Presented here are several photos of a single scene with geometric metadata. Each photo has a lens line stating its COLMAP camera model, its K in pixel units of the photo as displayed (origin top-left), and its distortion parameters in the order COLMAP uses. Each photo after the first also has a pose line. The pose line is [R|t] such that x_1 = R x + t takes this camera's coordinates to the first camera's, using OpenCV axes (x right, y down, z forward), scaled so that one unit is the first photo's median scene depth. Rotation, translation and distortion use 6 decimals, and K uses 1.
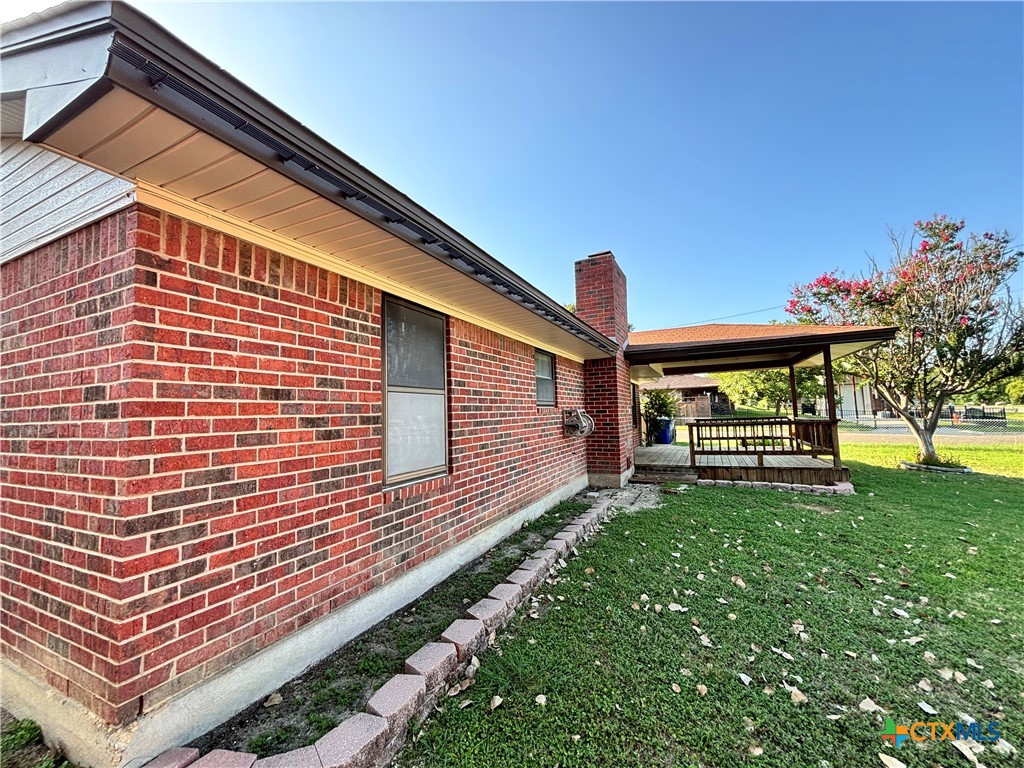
lens RADIAL K [[412.6, 0, 512.0], [0, 412.6, 384.0], [0, 0, 1]] dist [0.001883, 0.000009]
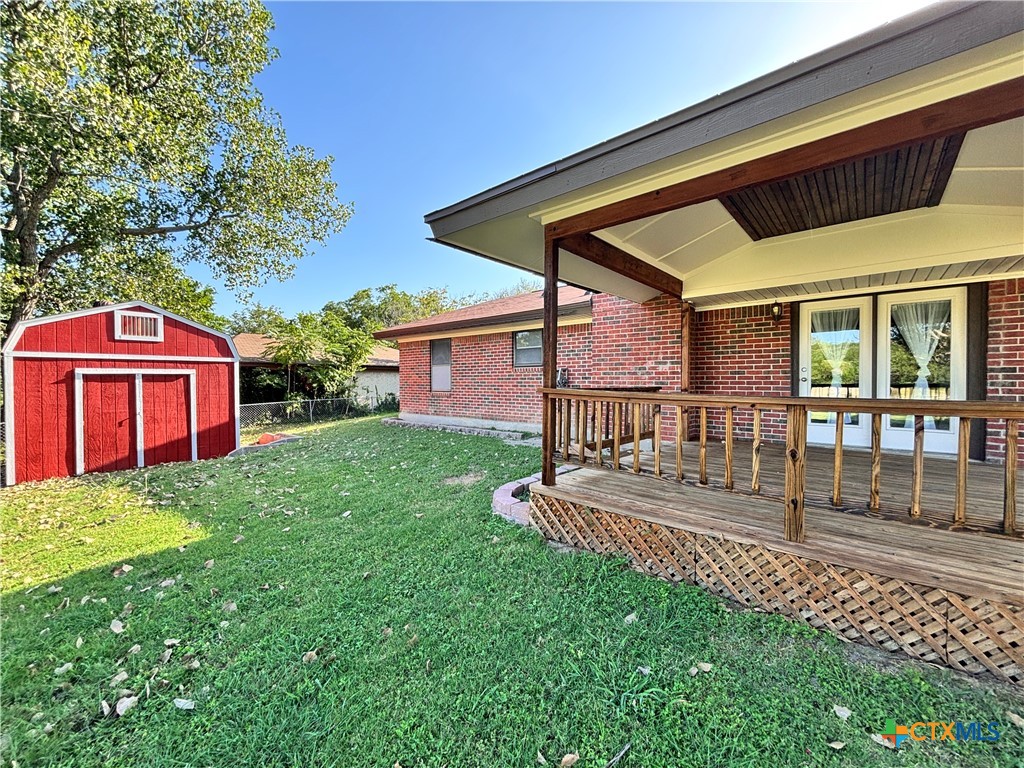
lens RADIAL K [[412.6, 0, 512.0], [0, 412.6, 384.0], [0, 0, 1]] dist [0.001883, 0.000009]
pose [[-0.262489, 0.039295, -0.964135, 3.115431], [0.082504, 0.996425, 0.018149, 0.172831], [0.961401, -0.074781, -0.264793, 2.680737]]
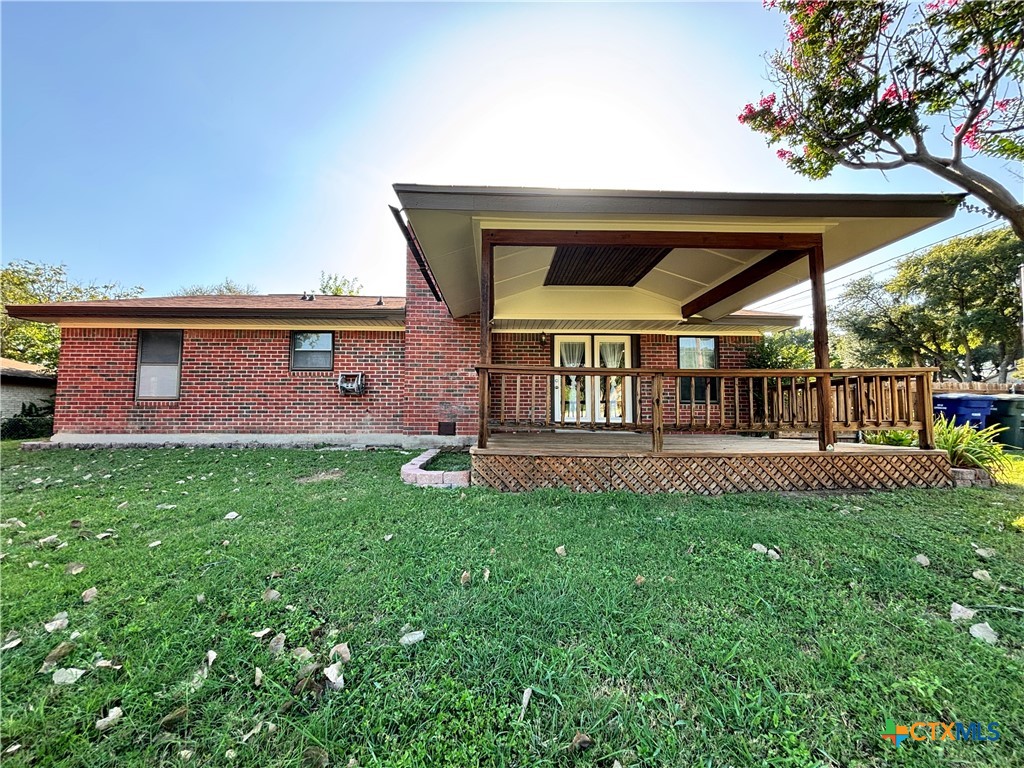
lens RADIAL K [[412.6, 0, 512.0], [0, 412.6, 384.0], [0, 0, 1]] dist [0.001883, 0.000009]
pose [[0.460421, -0.036080, -0.886967, 3.216527], [0.050295, 0.998629, -0.014514, 0.303088], [0.886275, -0.037927, 0.461604, 1.915220]]
